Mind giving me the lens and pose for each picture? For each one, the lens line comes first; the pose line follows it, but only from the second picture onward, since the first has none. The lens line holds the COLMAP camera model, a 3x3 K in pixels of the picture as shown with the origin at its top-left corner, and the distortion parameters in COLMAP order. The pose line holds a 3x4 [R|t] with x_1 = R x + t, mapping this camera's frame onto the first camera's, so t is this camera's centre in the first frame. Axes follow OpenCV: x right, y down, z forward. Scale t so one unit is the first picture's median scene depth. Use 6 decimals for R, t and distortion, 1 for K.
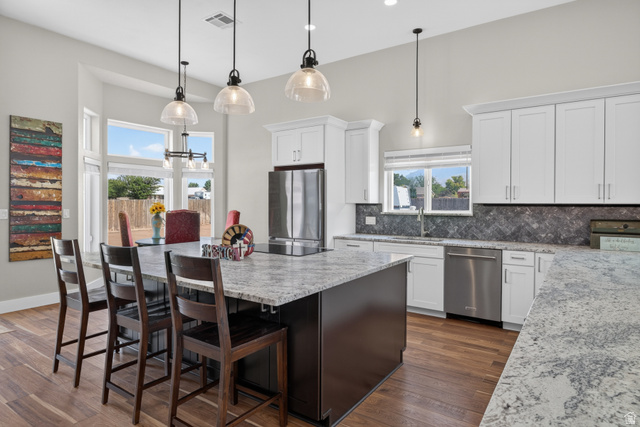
lens RADIAL K [[371.3, 0, 320.8], [0, 371.3, 208.6], [0, 0, 1]] dist [-0.008470, -0.000416]
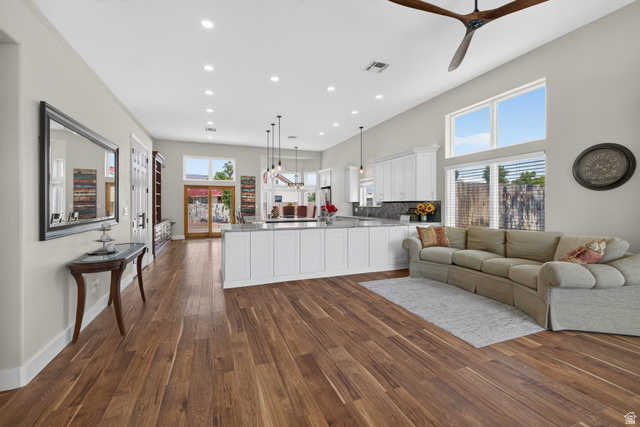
lens RADIAL K [[267.9, 0, 320.0], [0, 267.9, 210.0], [0, 0, 1]] dist [0.012277, -0.000006]
pose [[0.832253, 0.006890, -0.554353, 0.966573], [-0.007742, 0.999970, 0.000804, 0.037830], [0.554341, 0.003623, 0.832281, -0.537445]]
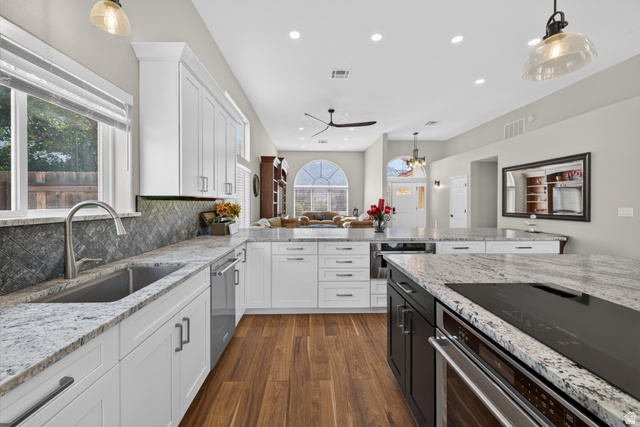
lens RADIAL K [[267.9, 0, 321.4], [0, 267.9, 201.8], [0, 0, 1]] dist [0.012277, -0.000006]
pose [[-0.604251, -0.007155, 0.796762, -0.113609], [0.005567, 0.999897, 0.013201, -0.006270], [-0.796775, 0.012413, -0.604149, 0.961516]]
